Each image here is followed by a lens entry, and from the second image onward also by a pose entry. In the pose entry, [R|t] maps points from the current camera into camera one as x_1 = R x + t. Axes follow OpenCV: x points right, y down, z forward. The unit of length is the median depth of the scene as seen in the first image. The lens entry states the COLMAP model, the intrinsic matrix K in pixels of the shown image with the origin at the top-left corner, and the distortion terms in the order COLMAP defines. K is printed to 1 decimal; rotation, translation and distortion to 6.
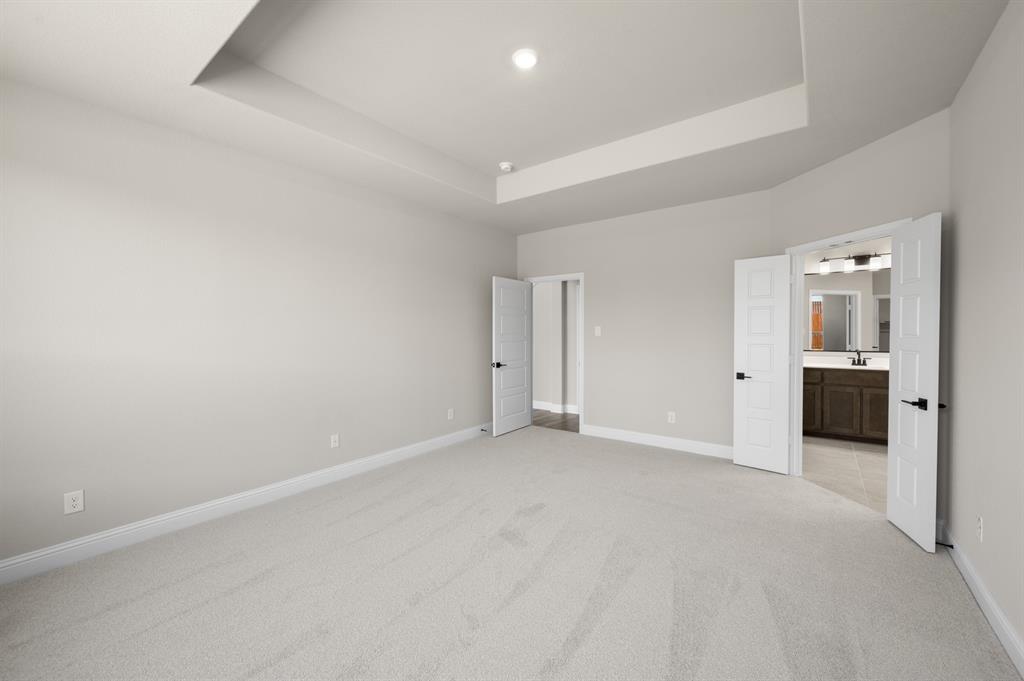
lens RADIAL K [[401.9, 0, 513.3], [0, 401.9, 336.0], [0, 0, 1]] dist [-0.000766, -0.000079]
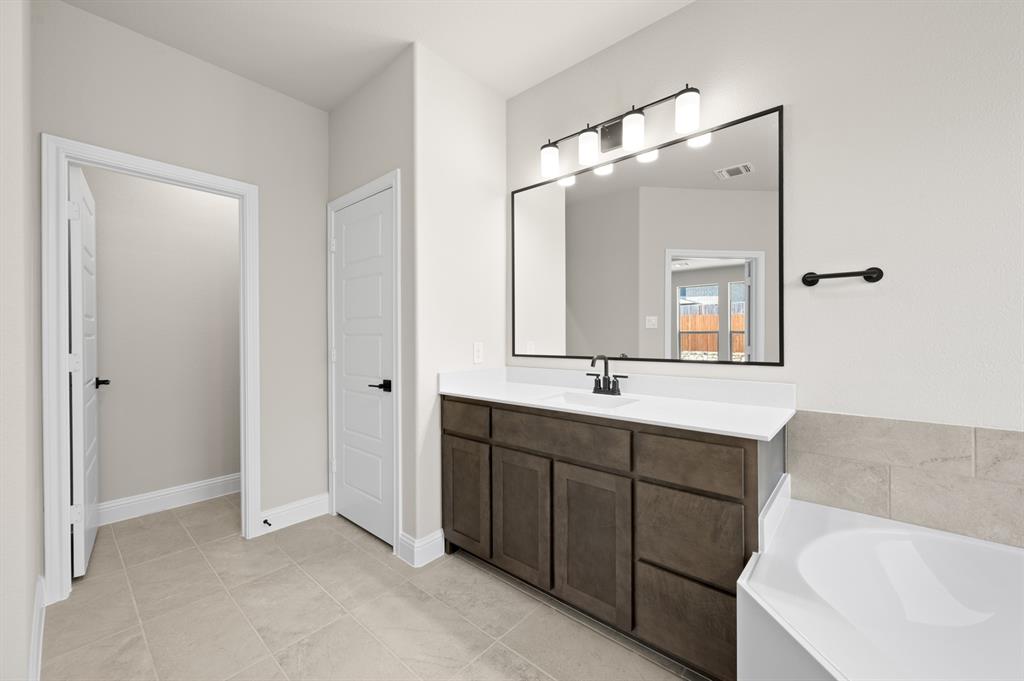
lens RADIAL K [[401.9, 0, 513.3], [0, 401.9, 336.0], [0, 0, 1]] dist [-0.000766, -0.000079]
pose [[0.998093, -0.000436, -0.061735, 0.815608], [-0.000172, 0.999952, -0.009832, 0.020751], [0.061736, 0.009824, 0.998044, 0.612182]]
